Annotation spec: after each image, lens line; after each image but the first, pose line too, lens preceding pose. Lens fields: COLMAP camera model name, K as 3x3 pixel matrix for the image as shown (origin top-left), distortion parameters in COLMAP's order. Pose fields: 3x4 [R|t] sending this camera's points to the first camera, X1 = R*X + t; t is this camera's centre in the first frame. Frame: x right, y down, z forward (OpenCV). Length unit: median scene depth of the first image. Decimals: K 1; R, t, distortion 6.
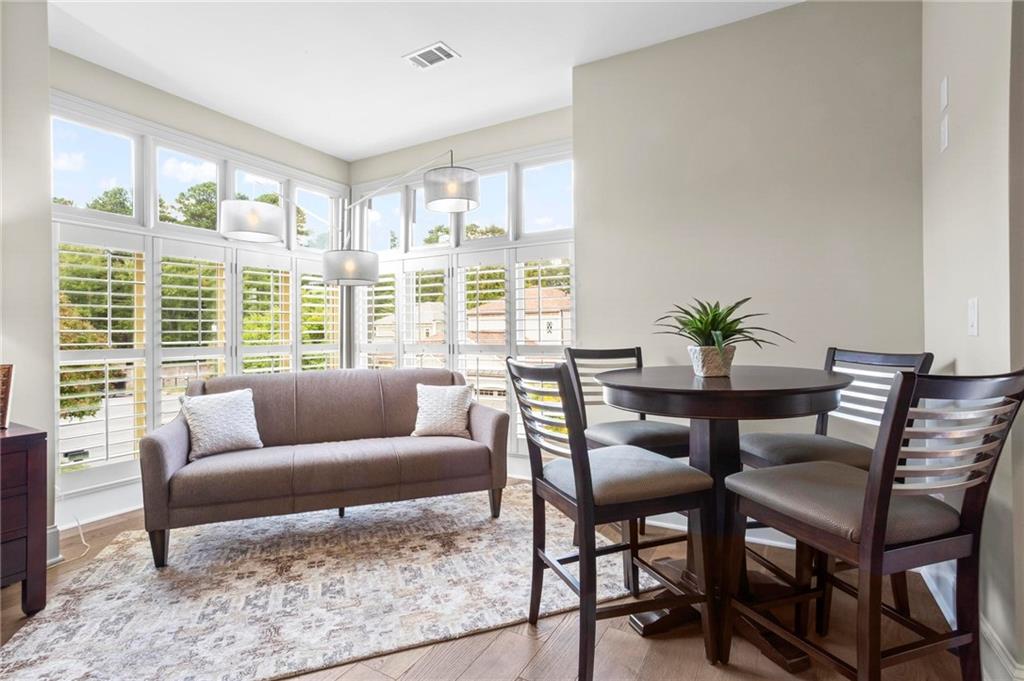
lens RADIAL K [[499.2, 0, 502.9], [0, 499.2, 328.2], [0, 0, 1]] dist [-0.060820, 0.033288]
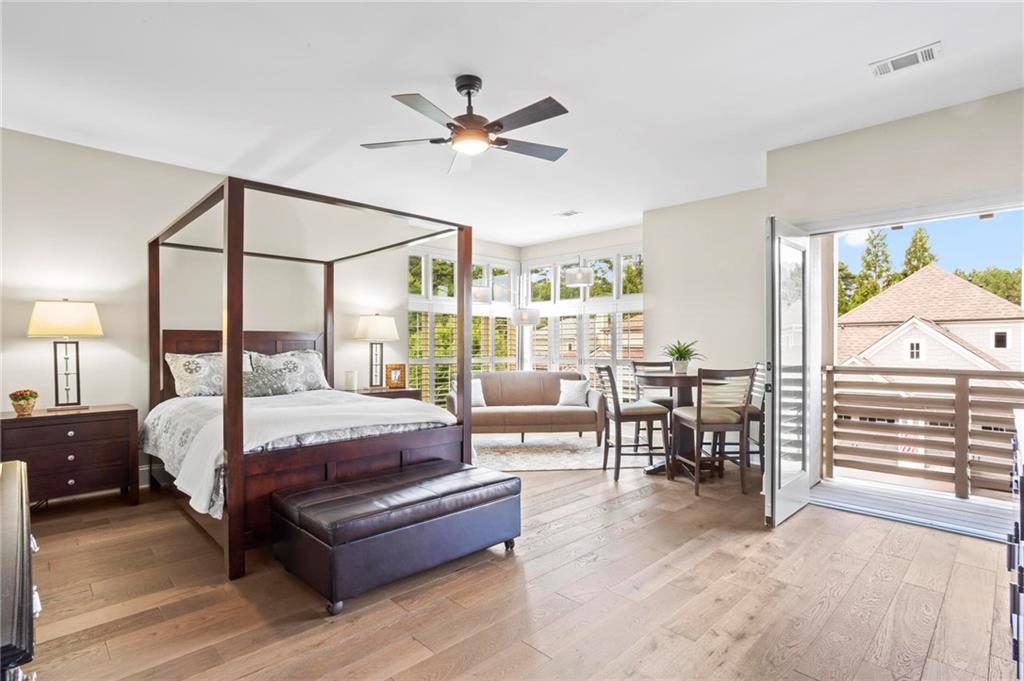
lens RADIAL K [[499.2, 0, 502.9], [0, 499.2, 328.2], [0, 0, 1]] dist [-0.060820, 0.033288]
pose [[0.959571, -0.002939, -0.281452, 0.171586], [-0.005121, 0.999598, -0.027896, -0.029873], [0.281421, 0.028210, 0.959170, -0.999011]]
